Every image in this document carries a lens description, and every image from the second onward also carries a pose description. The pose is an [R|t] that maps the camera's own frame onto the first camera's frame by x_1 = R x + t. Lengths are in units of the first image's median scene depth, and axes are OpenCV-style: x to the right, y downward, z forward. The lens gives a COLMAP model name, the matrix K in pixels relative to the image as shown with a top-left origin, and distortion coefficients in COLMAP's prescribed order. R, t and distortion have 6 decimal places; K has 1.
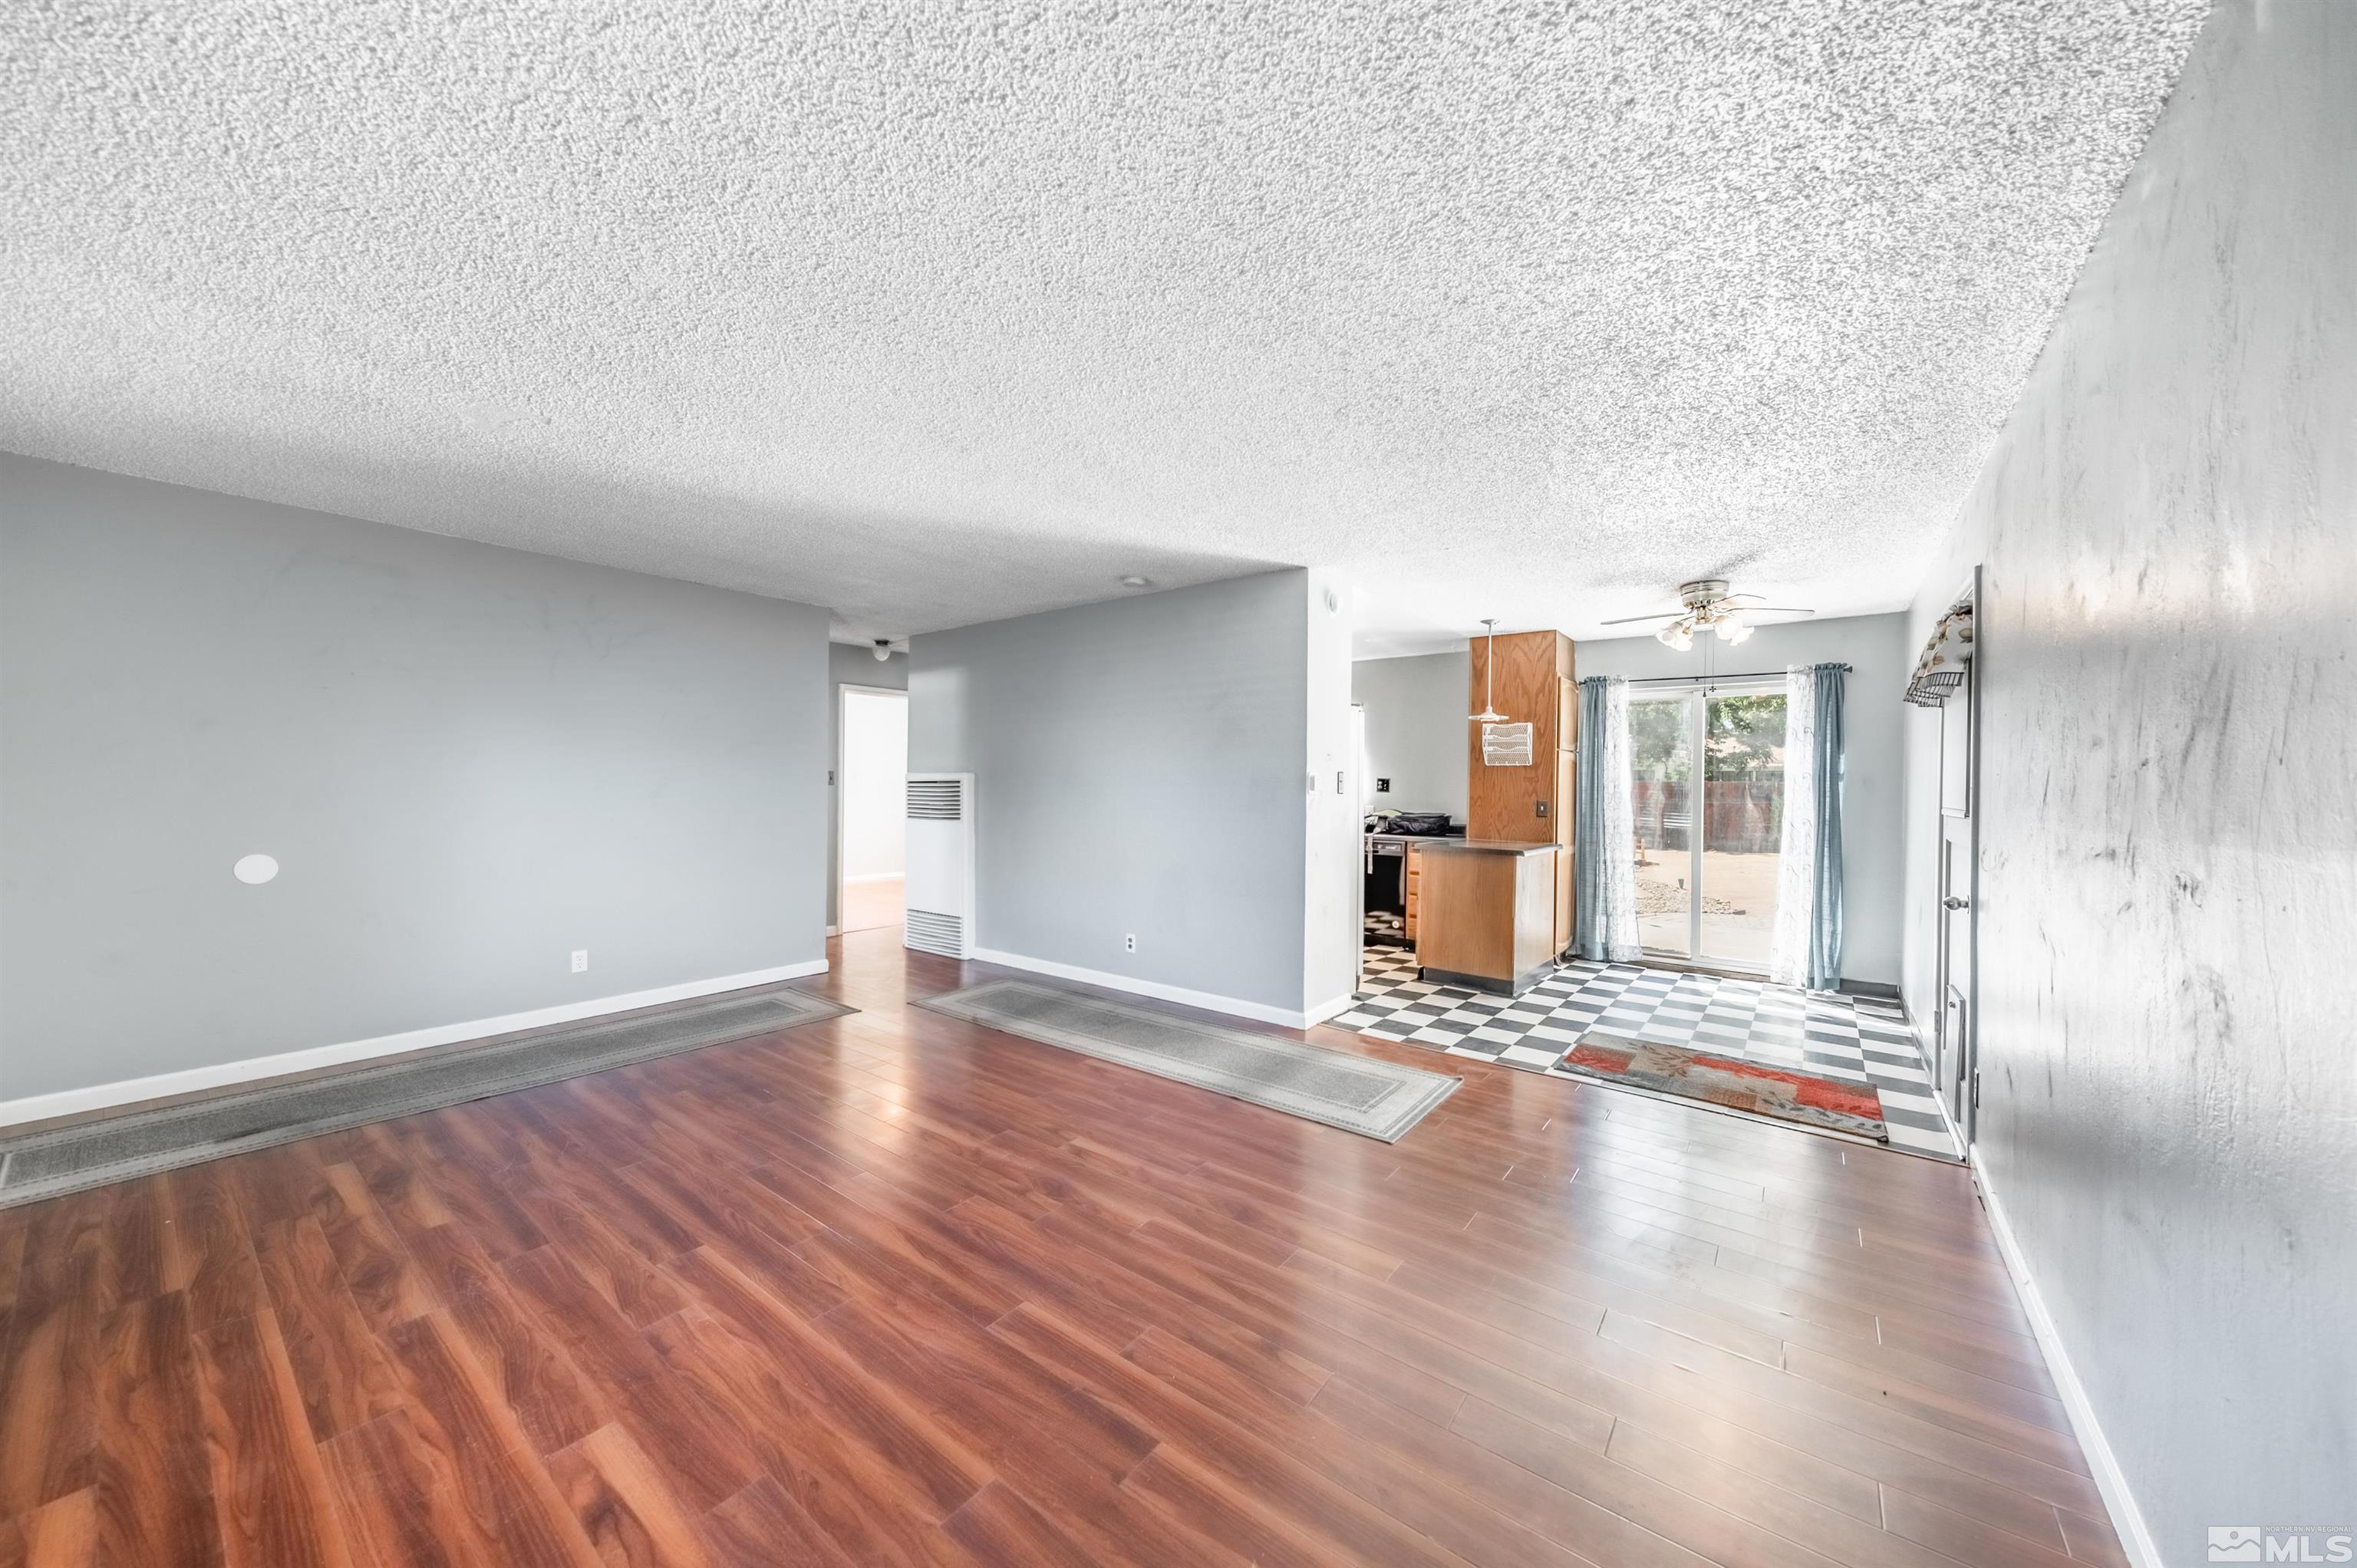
lens RADIAL K [[814.6, 0, 1177.2], [0, 814.6, 784.7], [0, 0, 1]] dist [0.013808, -0.004185]
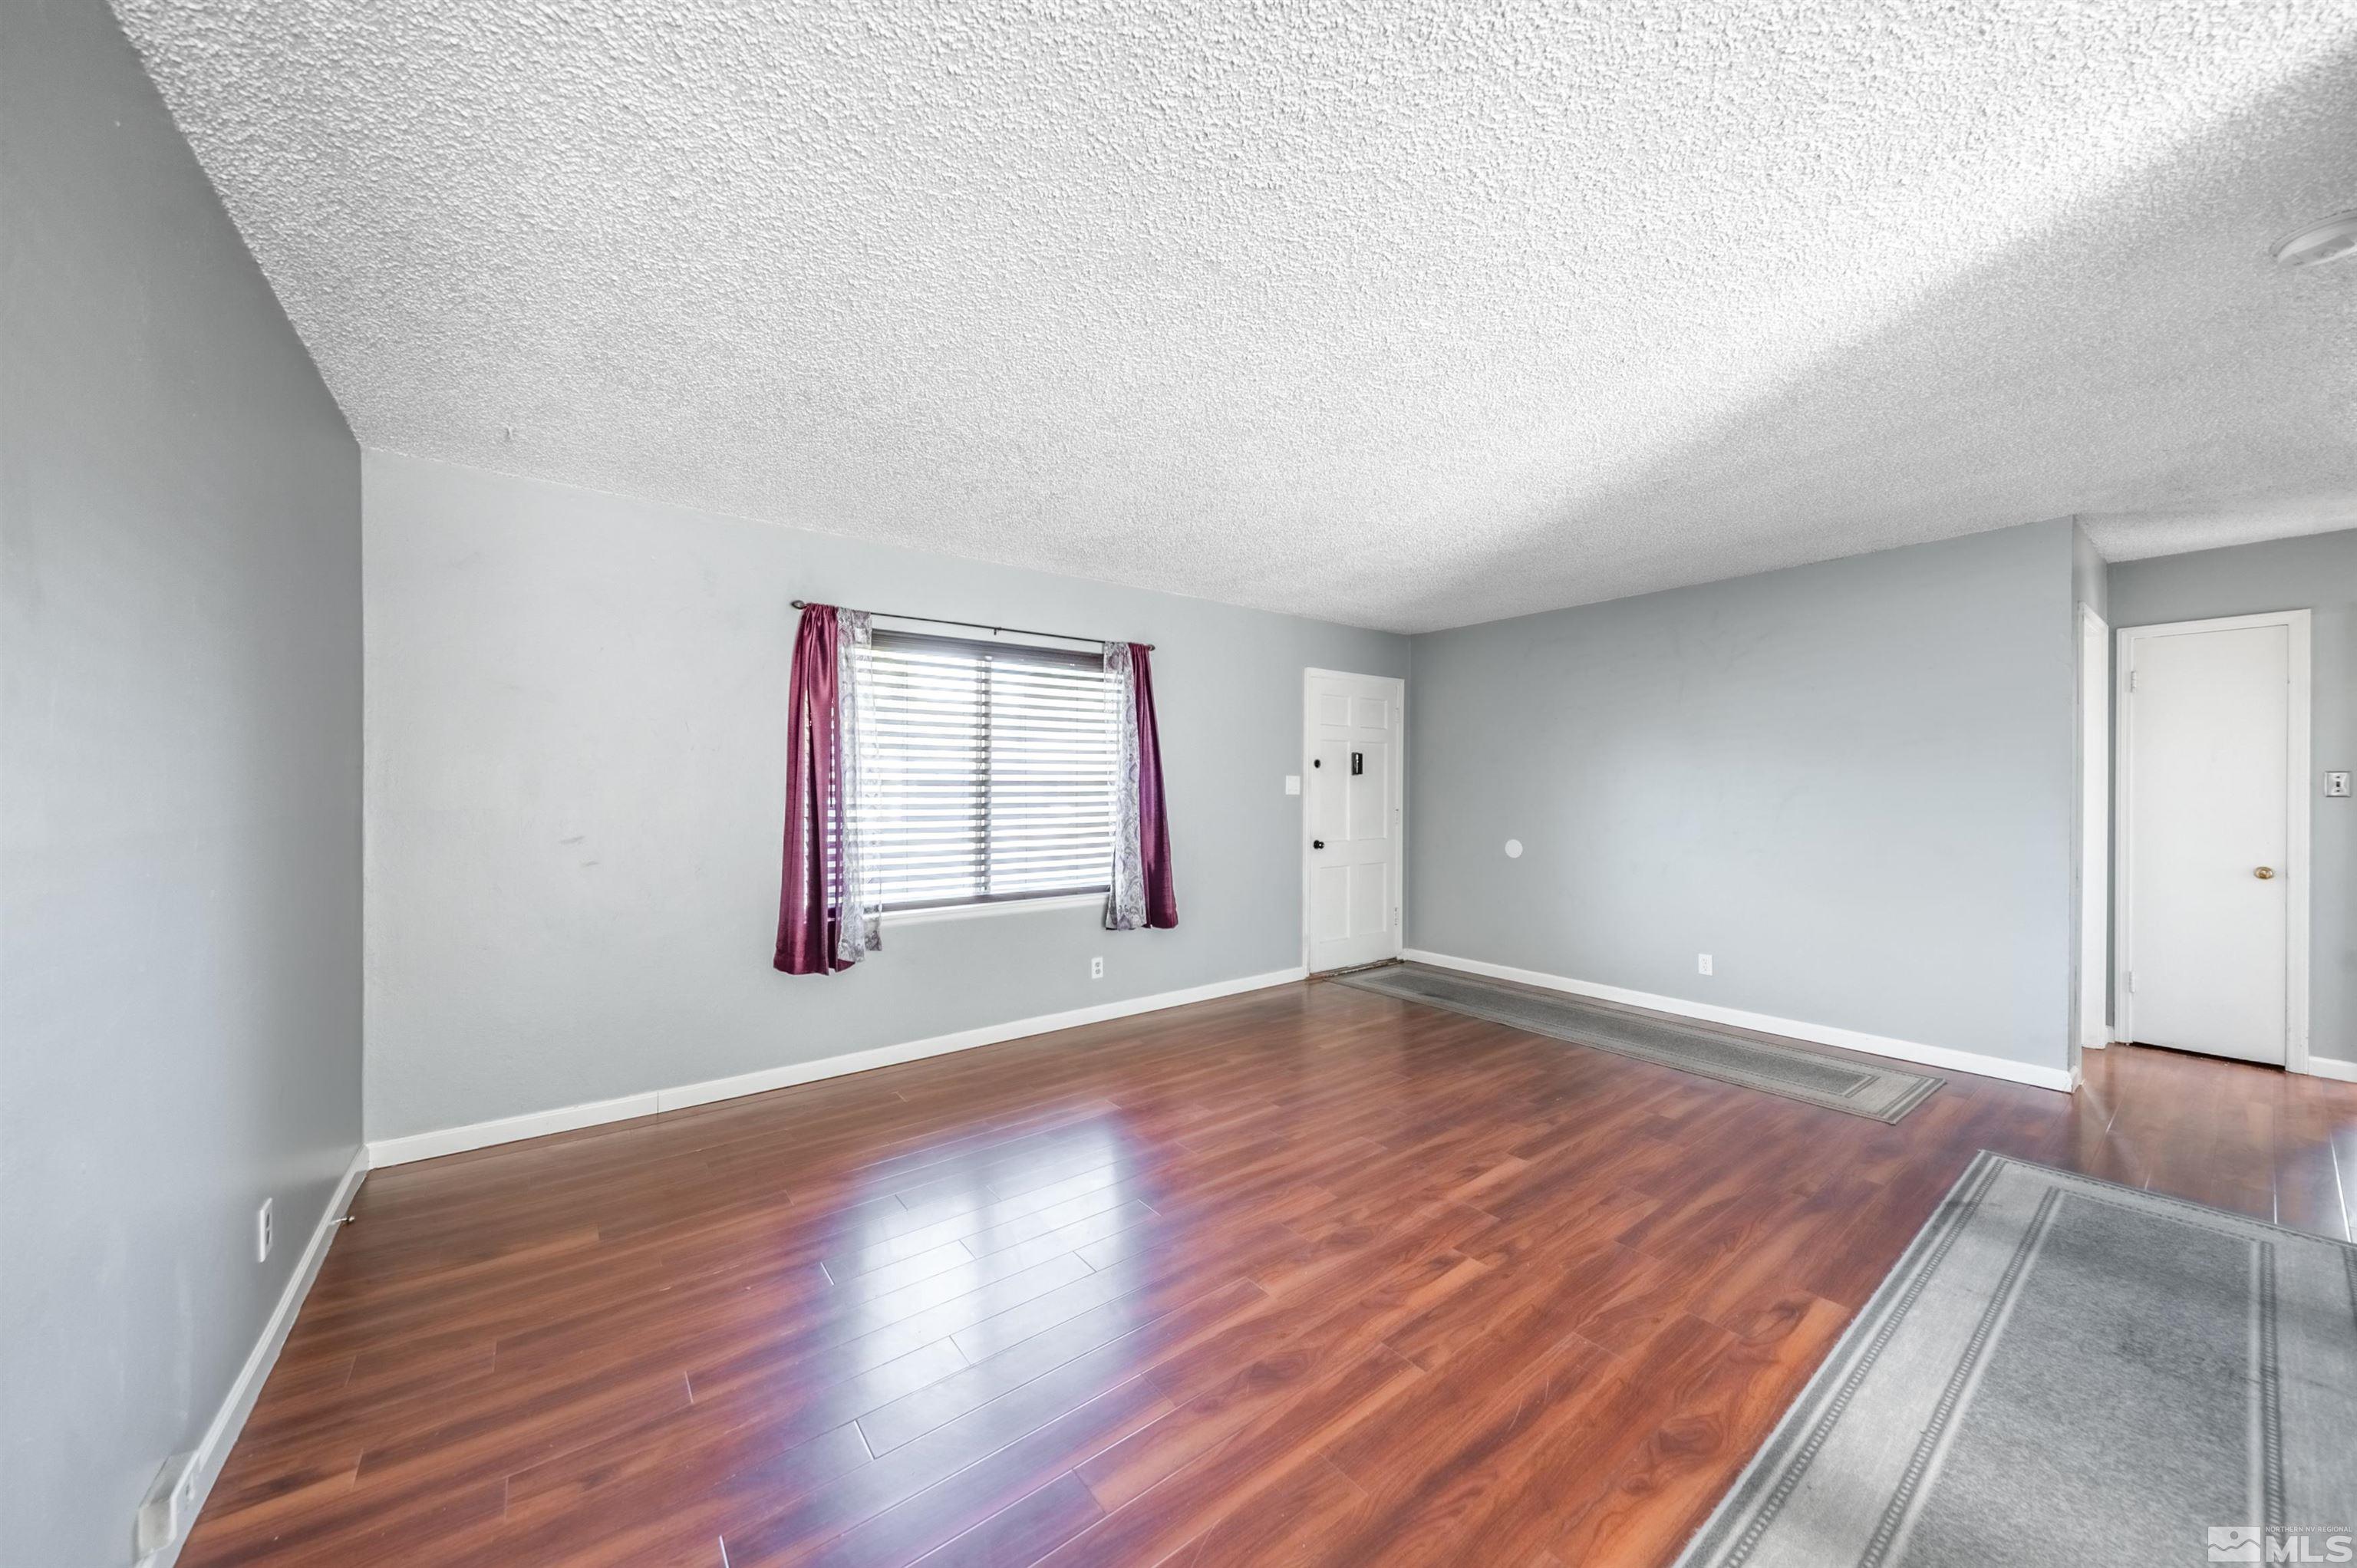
lens RADIAL K [[816.1, 0, 1182.6], [0, 816.1, 785.5], [0, 0, 1]] dist [0.018564, -0.006554]
pose [[-0.254455, -0.015428, -0.966961, 0.663991], [-0.005384, 0.999880, -0.014537, 0.009147], [0.967070, 0.001507, -0.254508, 0.904611]]
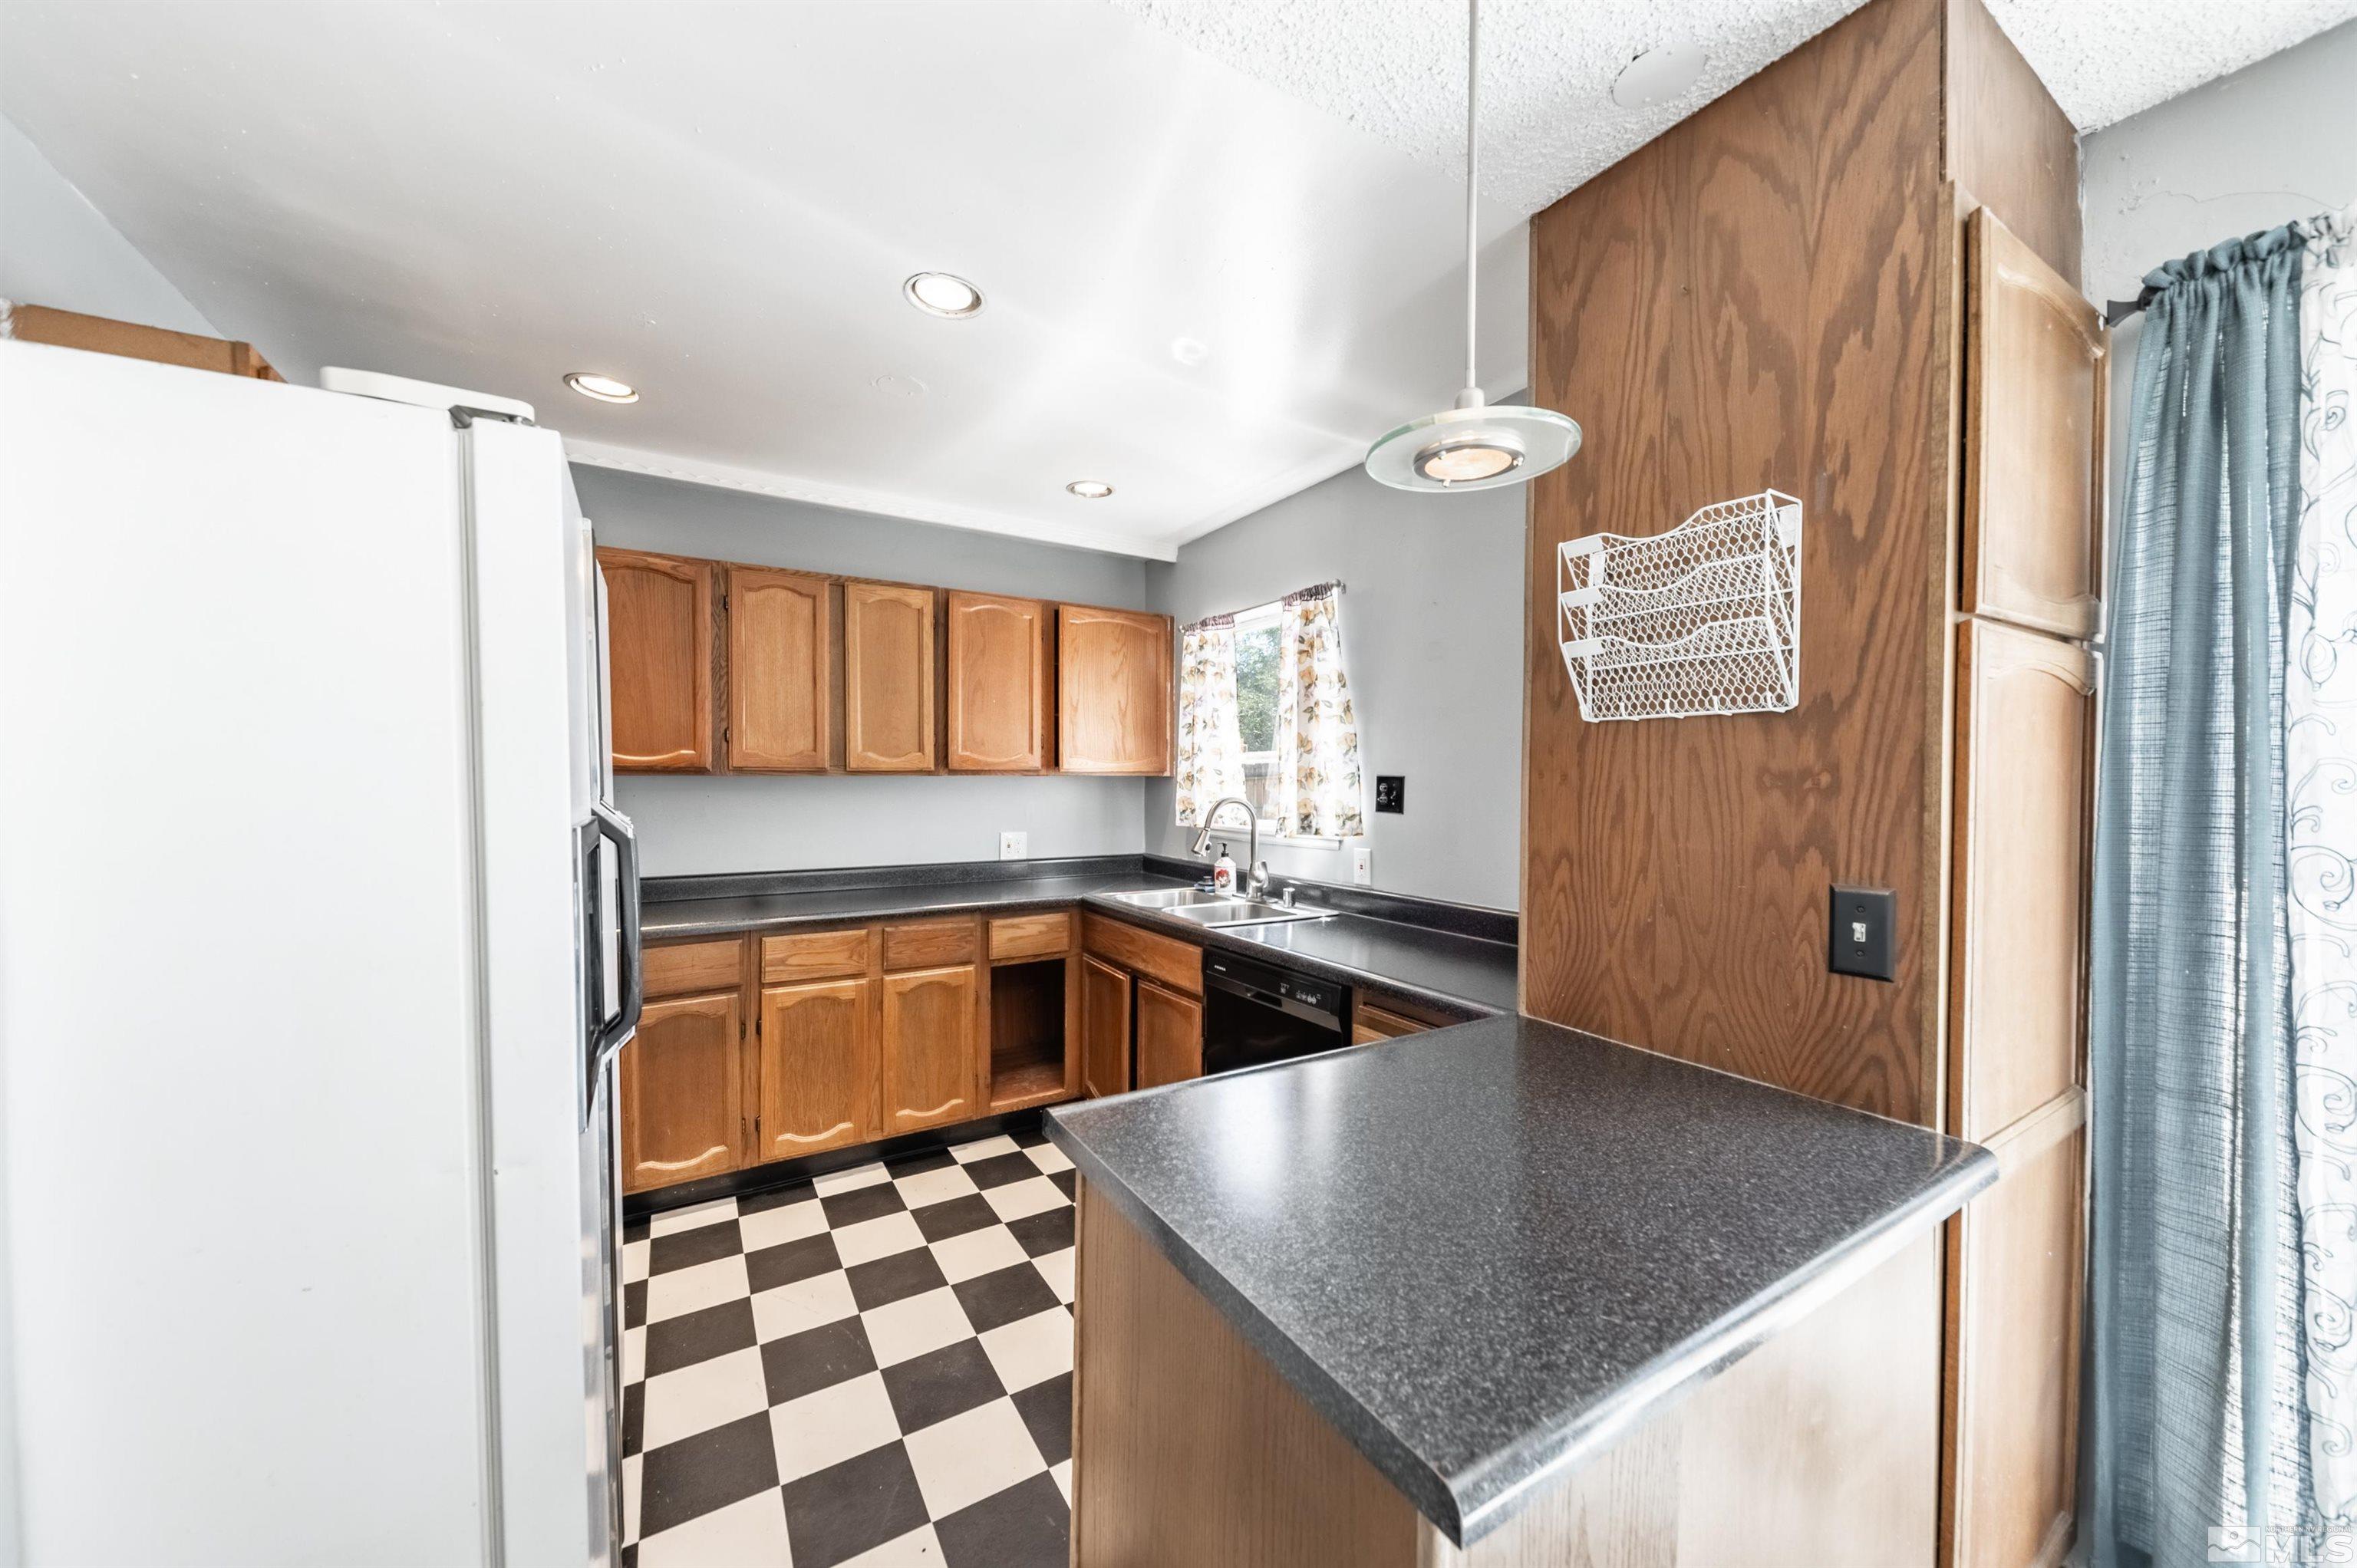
lens RADIAL K [[819.7, 0, 1178.5], [0, 819.7, 784.0], [0, 0, 1]] dist [0.013160, -0.003969]
pose [[0.934410, -0.009043, -0.356085, 0.715516], [0.011150, 0.999930, 0.003867, -0.015944], [0.356026, -0.007583, 0.934445, 1.487914]]
